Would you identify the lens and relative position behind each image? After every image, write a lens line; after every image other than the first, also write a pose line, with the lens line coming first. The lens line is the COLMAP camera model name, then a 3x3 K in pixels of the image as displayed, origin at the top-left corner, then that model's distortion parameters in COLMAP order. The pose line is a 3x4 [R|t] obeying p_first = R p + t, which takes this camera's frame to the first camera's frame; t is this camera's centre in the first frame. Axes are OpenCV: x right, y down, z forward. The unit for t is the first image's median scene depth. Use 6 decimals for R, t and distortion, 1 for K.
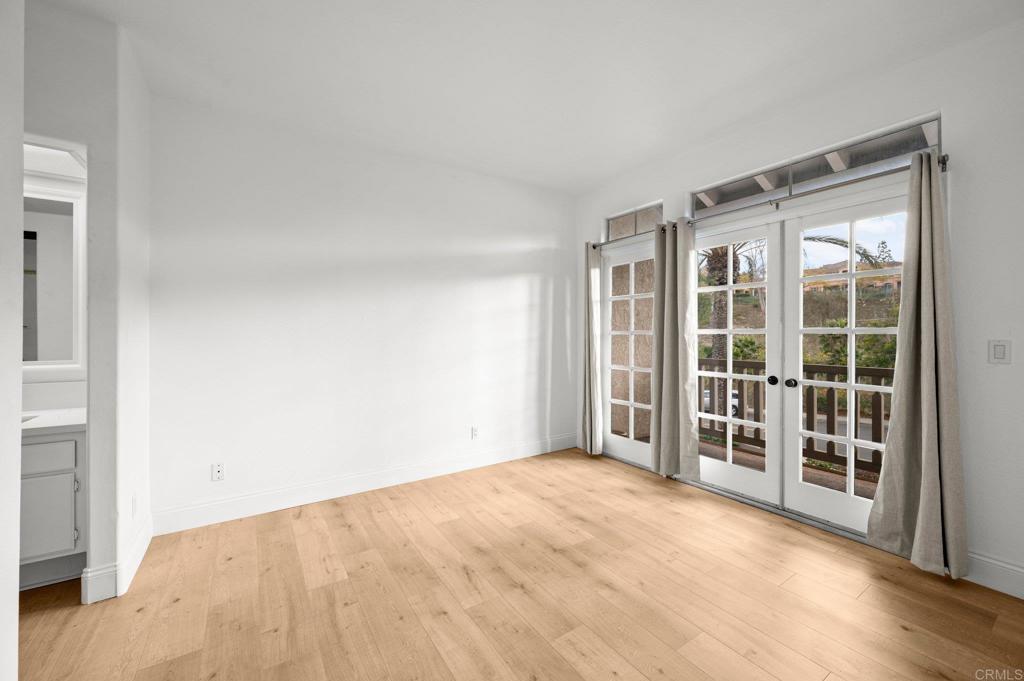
lens RADIAL K [[411.2, 0, 508.4], [0, 411.2, 335.4], [0, 0, 1]] dist [0.000416, -0.000002]
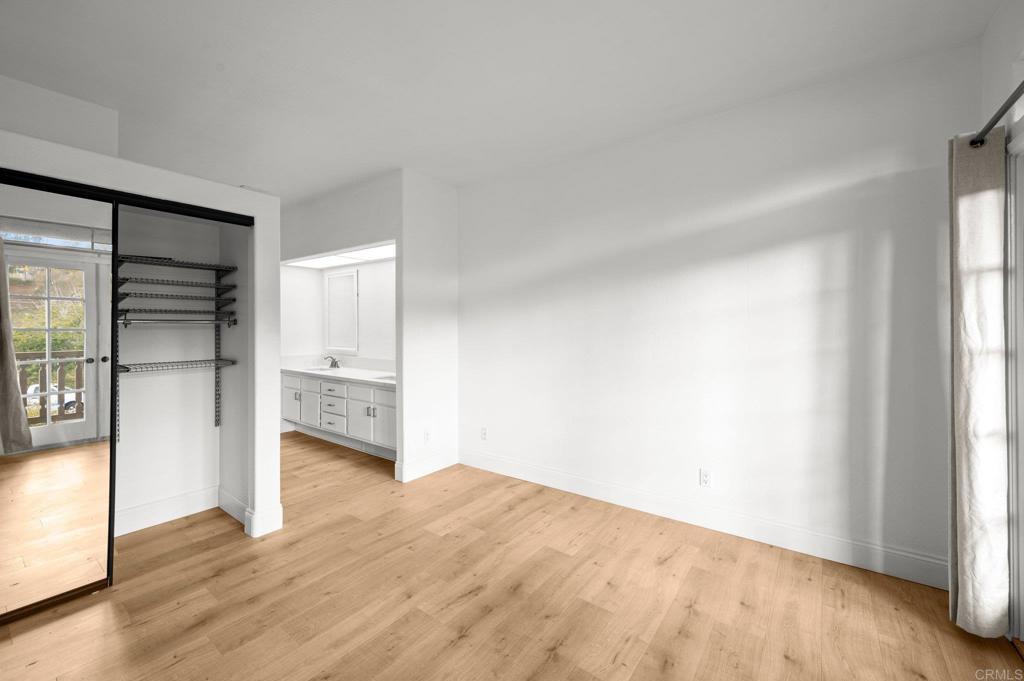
lens RADIAL K [[411.3, 0, 503.8], [0, 411.3, 328.6], [0, 0, 1]] dist [0.000001, 0.000131]
pose [[0.332974, 0.000398, -0.942936, 0.588663], [-0.003054, 0.999995, -0.000656, -0.028002], [0.942931, 0.003098, 0.332974, 0.526583]]
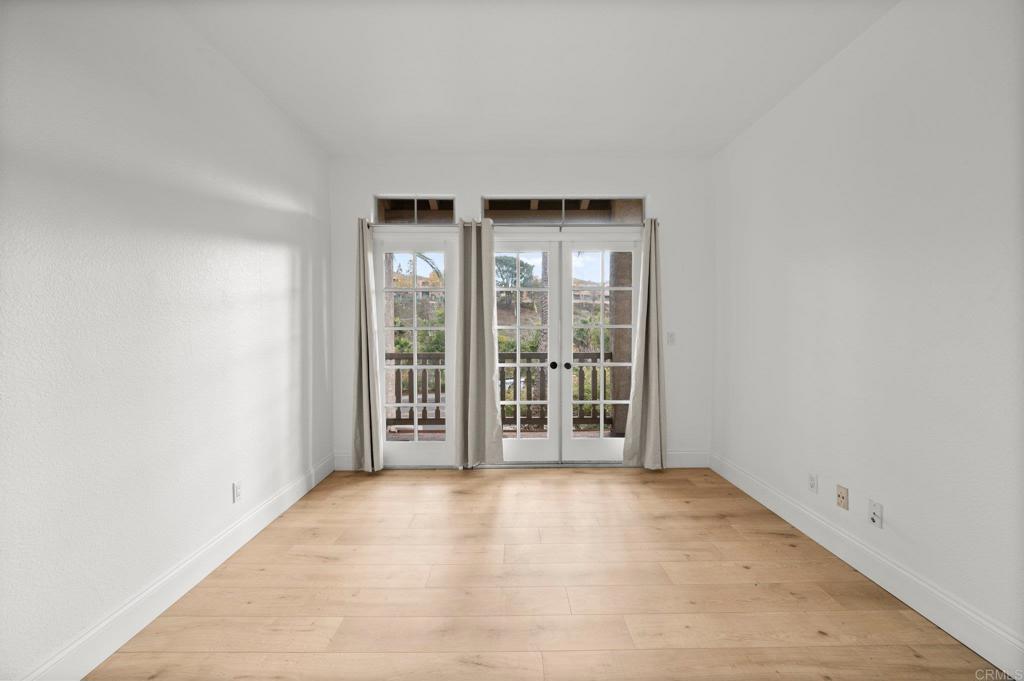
lens RADIAL K [[408.1, 0, 513.2], [0, 408.1, 343.5], [0, 0, 1]] dist [-0.000640, -0.000242]
pose [[0.527259, -0.030976, 0.849140, -0.459396], [0.006775, 0.999457, 0.032253, -0.000987], [-0.849677, -0.011253, 0.527183, 0.406902]]
